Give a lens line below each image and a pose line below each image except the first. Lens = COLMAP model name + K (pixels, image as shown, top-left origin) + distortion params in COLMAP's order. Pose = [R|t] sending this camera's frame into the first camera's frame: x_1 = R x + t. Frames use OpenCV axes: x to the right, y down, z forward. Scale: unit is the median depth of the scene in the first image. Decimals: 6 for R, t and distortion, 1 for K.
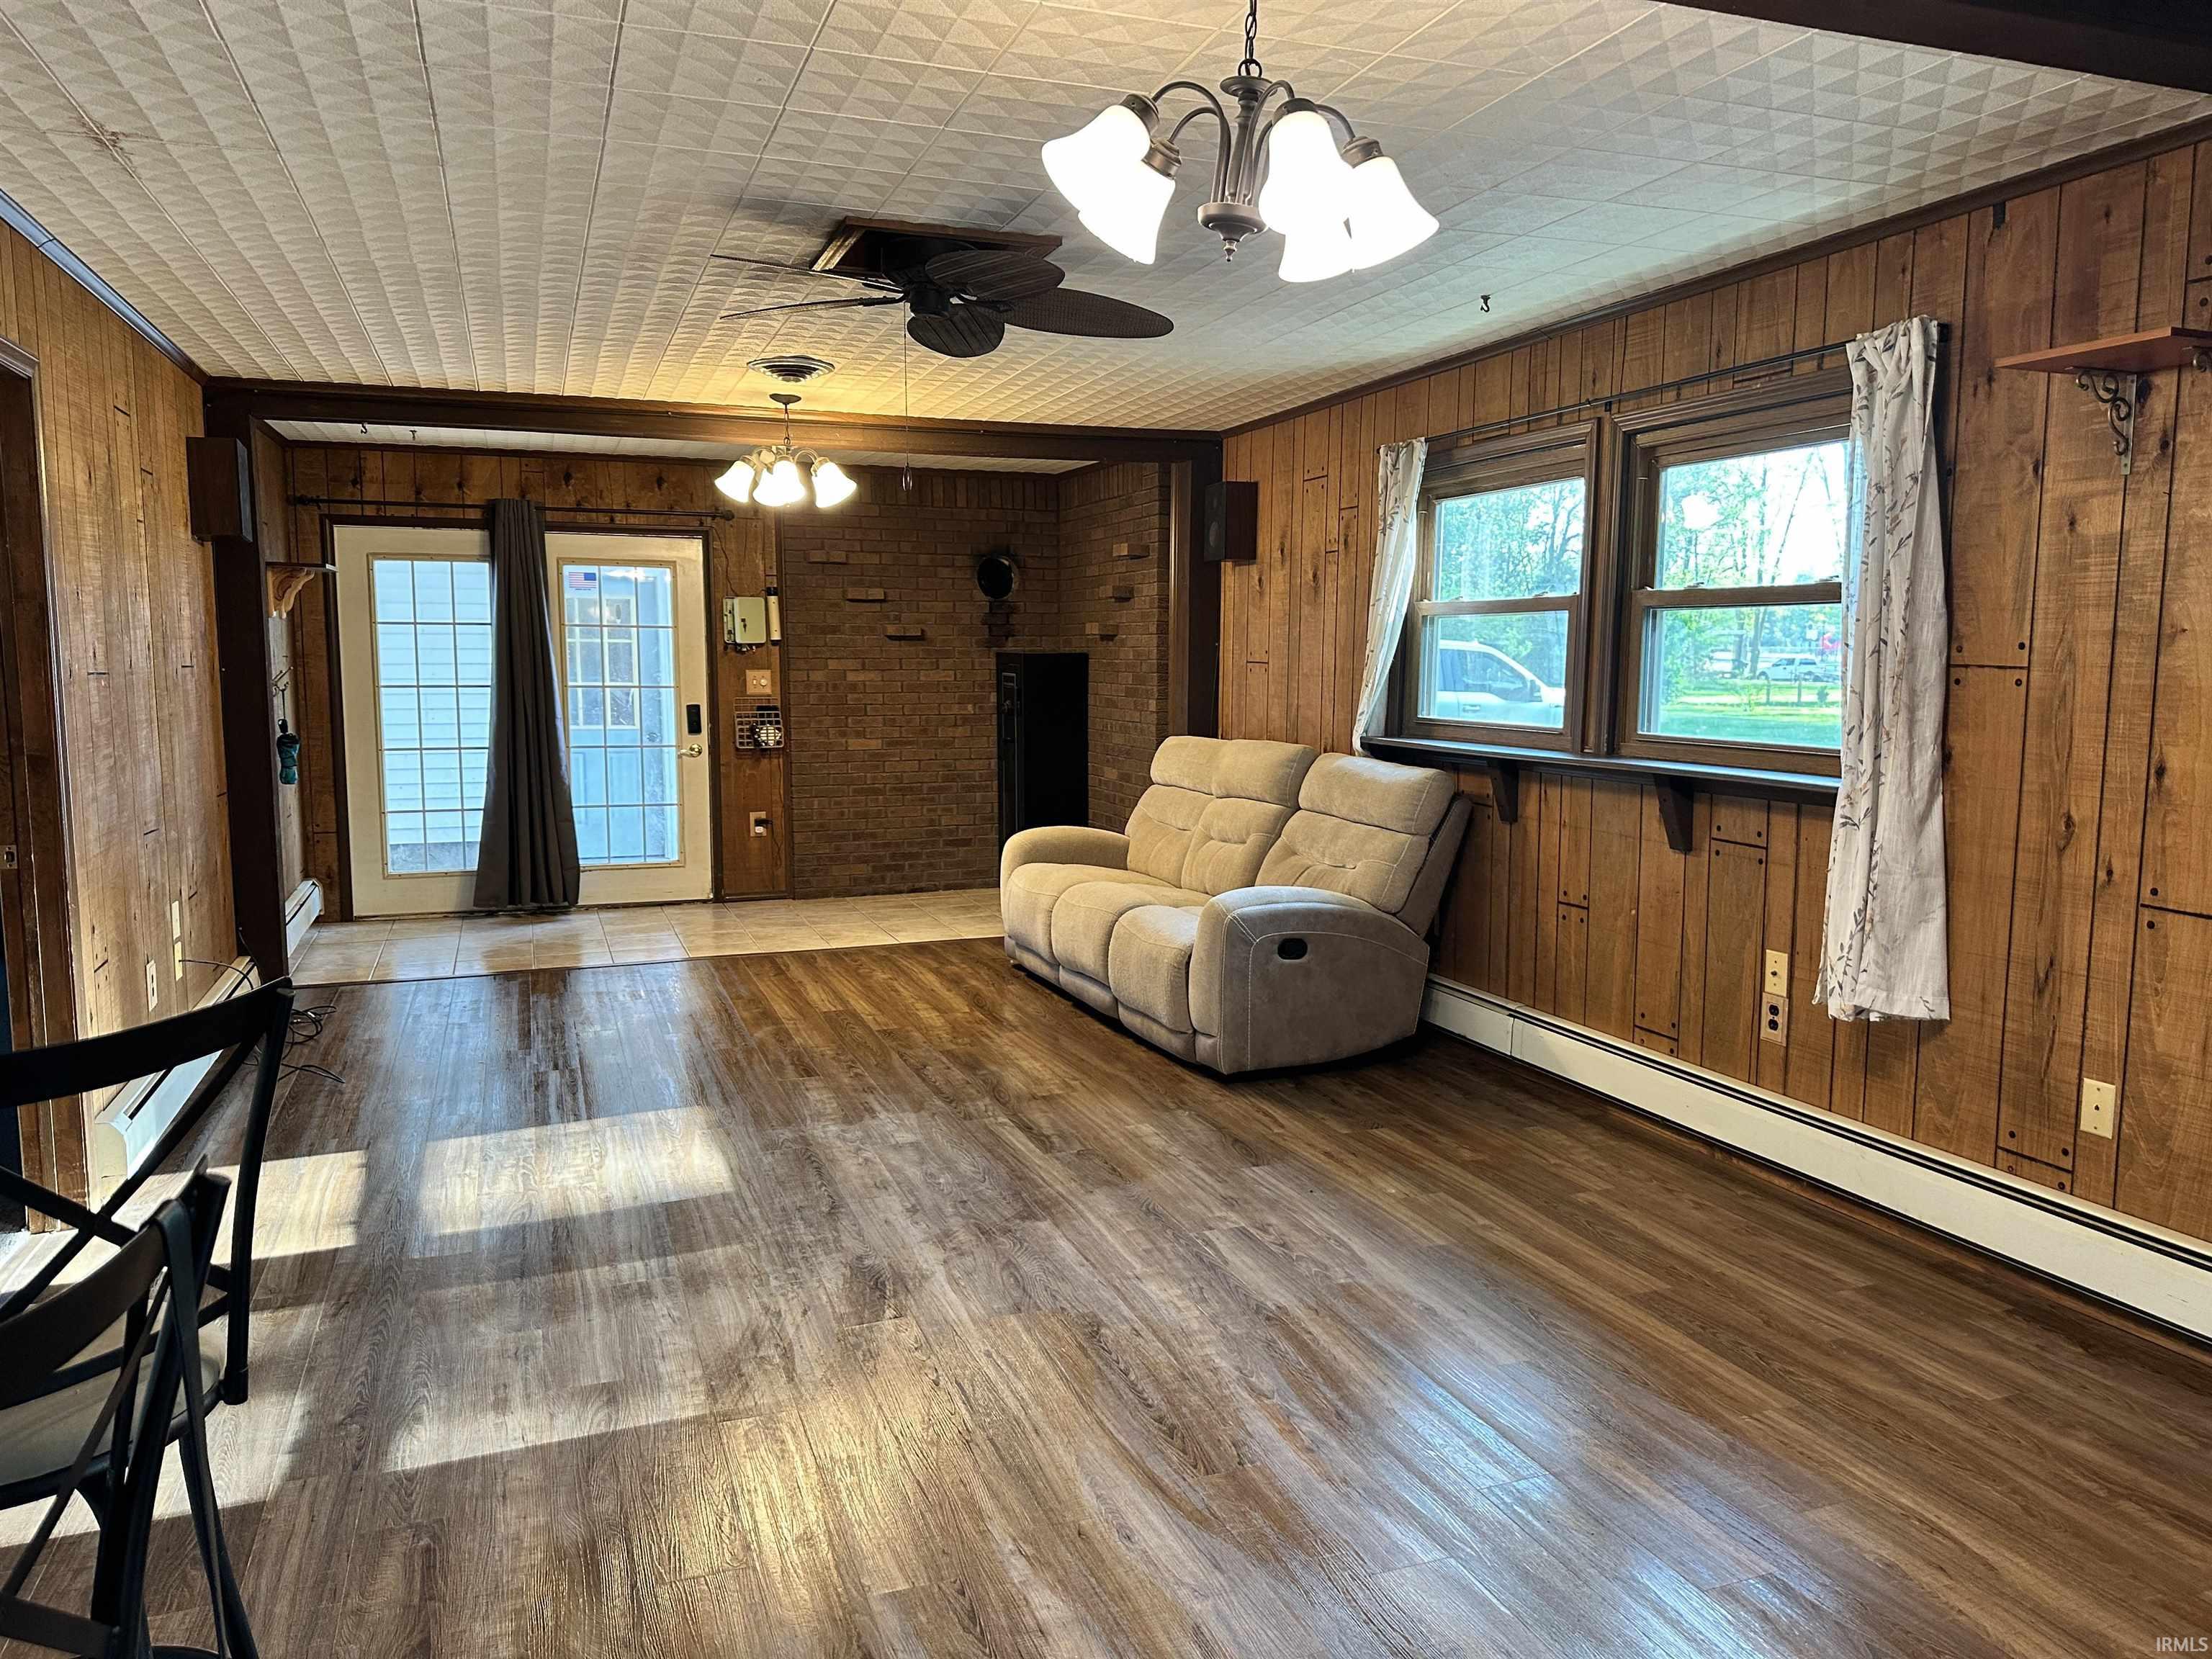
lens RADIAL K [[1537.5, 0, 1103.8], [0, 1537.5, 821.0], [0, 0, 1]] dist [0.095835, -0.113262]
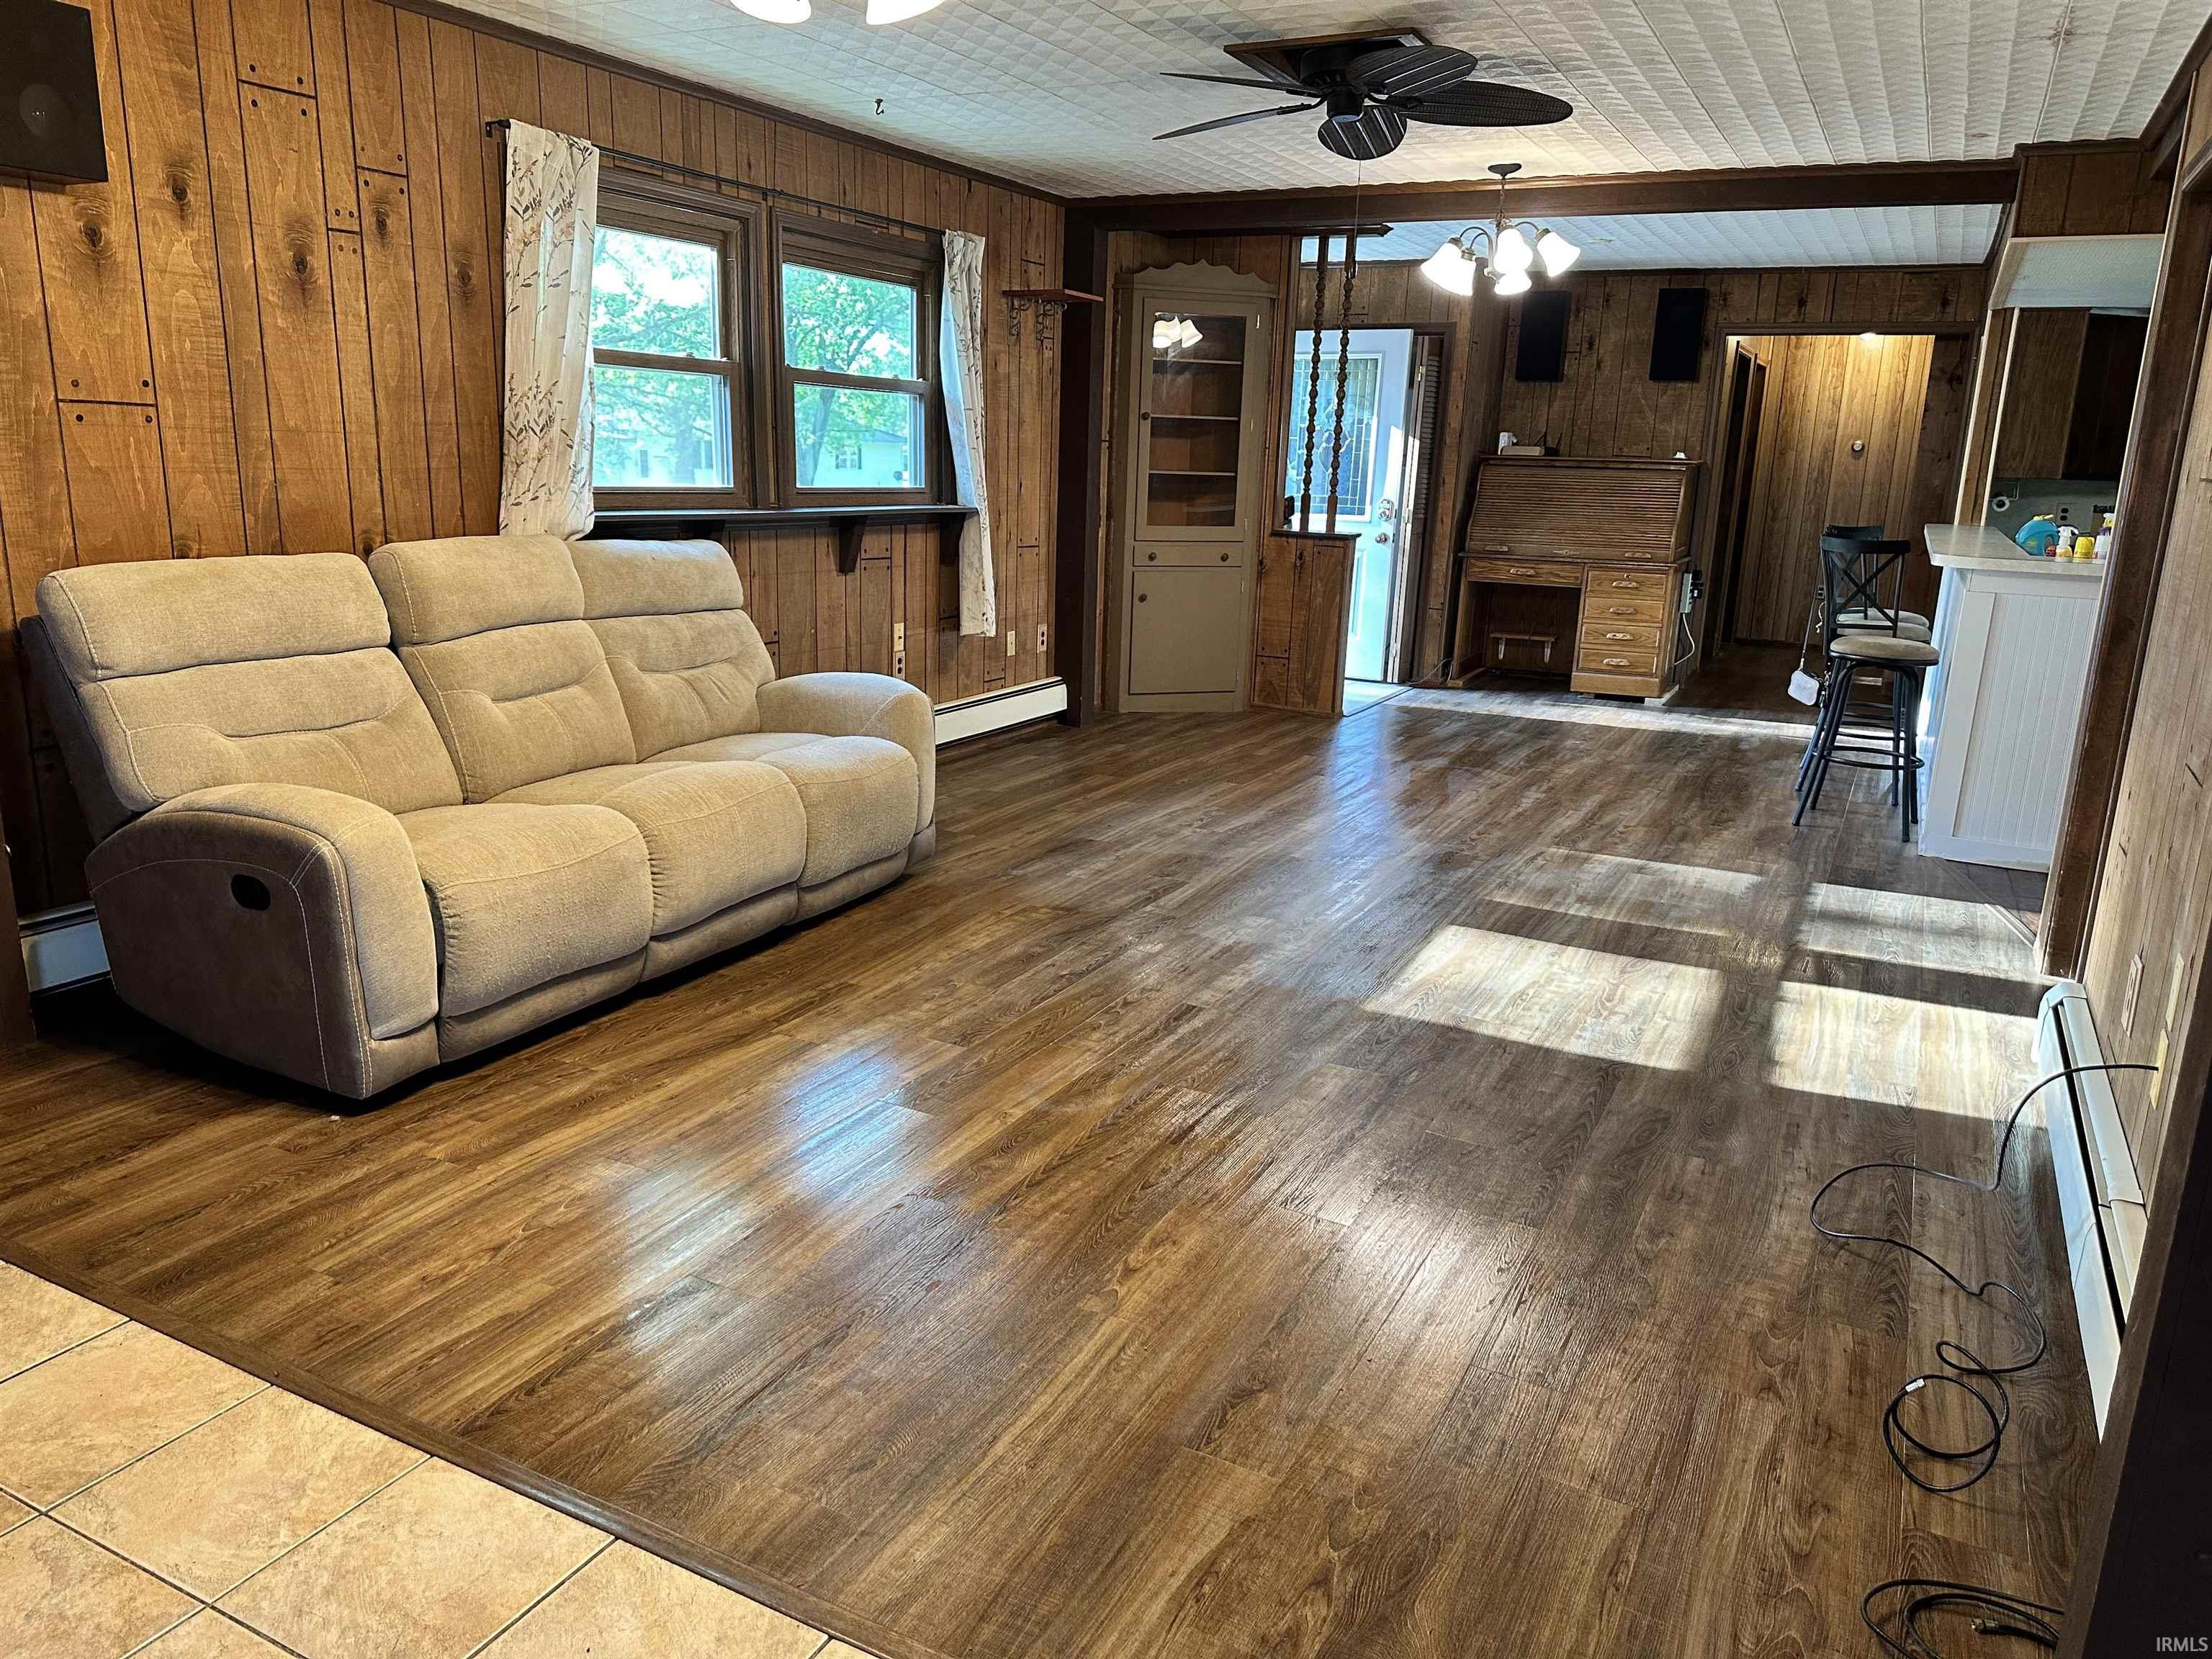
lens RADIAL K [[1541.1, 0, 1106.6], [0, 1541.1, 833.3], [0, 0, 1]] dist [0.077023, -0.118528]
pose [[-0.669288, -0.195639, 0.716784, -0.812033], [0.055202, 0.948953, 0.310551, -0.175335], [-0.740950, 0.247416, -0.624323, 1.767058]]
